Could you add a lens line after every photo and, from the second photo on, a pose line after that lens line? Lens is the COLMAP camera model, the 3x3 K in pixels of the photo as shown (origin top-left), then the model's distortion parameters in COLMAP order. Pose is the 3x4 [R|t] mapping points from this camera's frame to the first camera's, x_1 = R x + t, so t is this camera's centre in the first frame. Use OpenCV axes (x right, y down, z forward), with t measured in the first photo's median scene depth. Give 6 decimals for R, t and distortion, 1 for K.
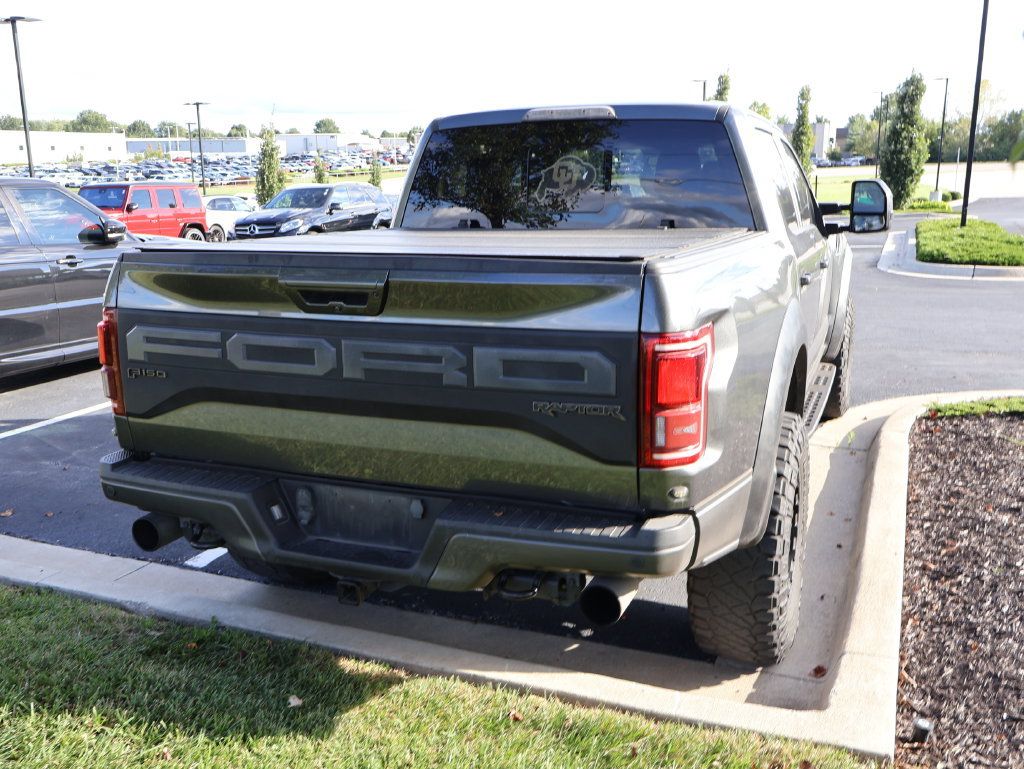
lens RADIAL K [[968.6, 0, 513.1], [0, 968.6, 347.4], [0, 0, 1]] dist [-0.013909, -0.013766]
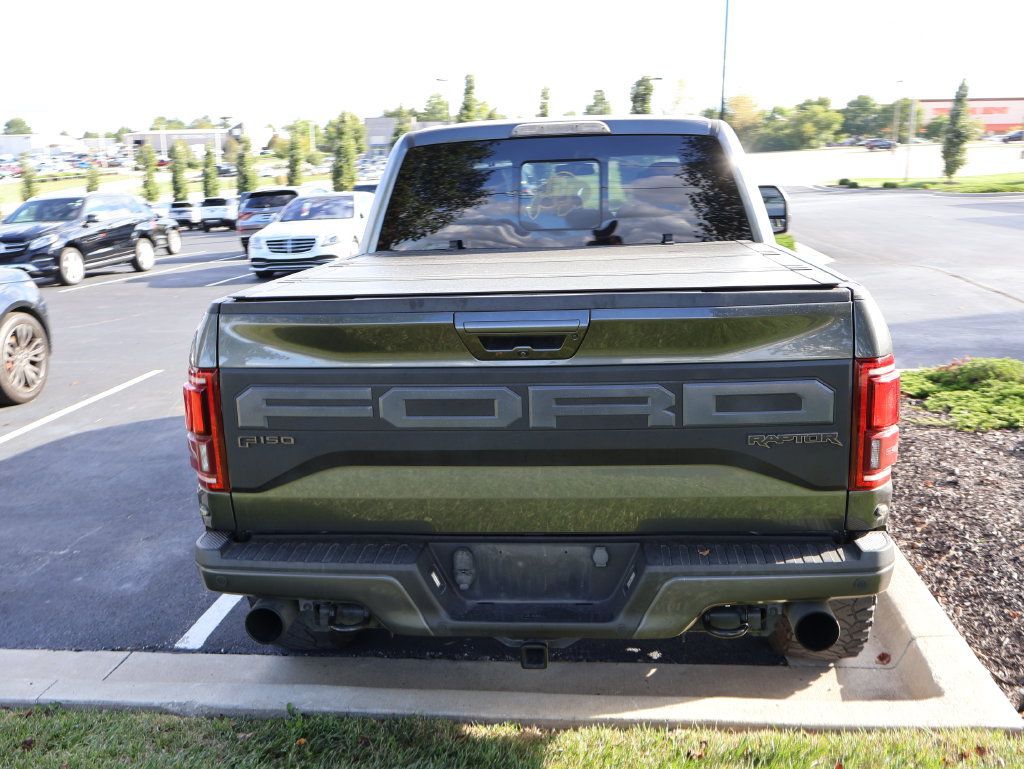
lens RADIAL K [[977.6, 0, 528.3], [0, 977.6, 343.3], [0, 0, 1]] dist [-0.008754, 0.002689]
pose [[0.957201, -0.066876, 0.281592, -0.392981], [0.067974, 0.997670, 0.005880, -0.049245], [-0.281329, 0.013513, 0.959516, 0.090593]]
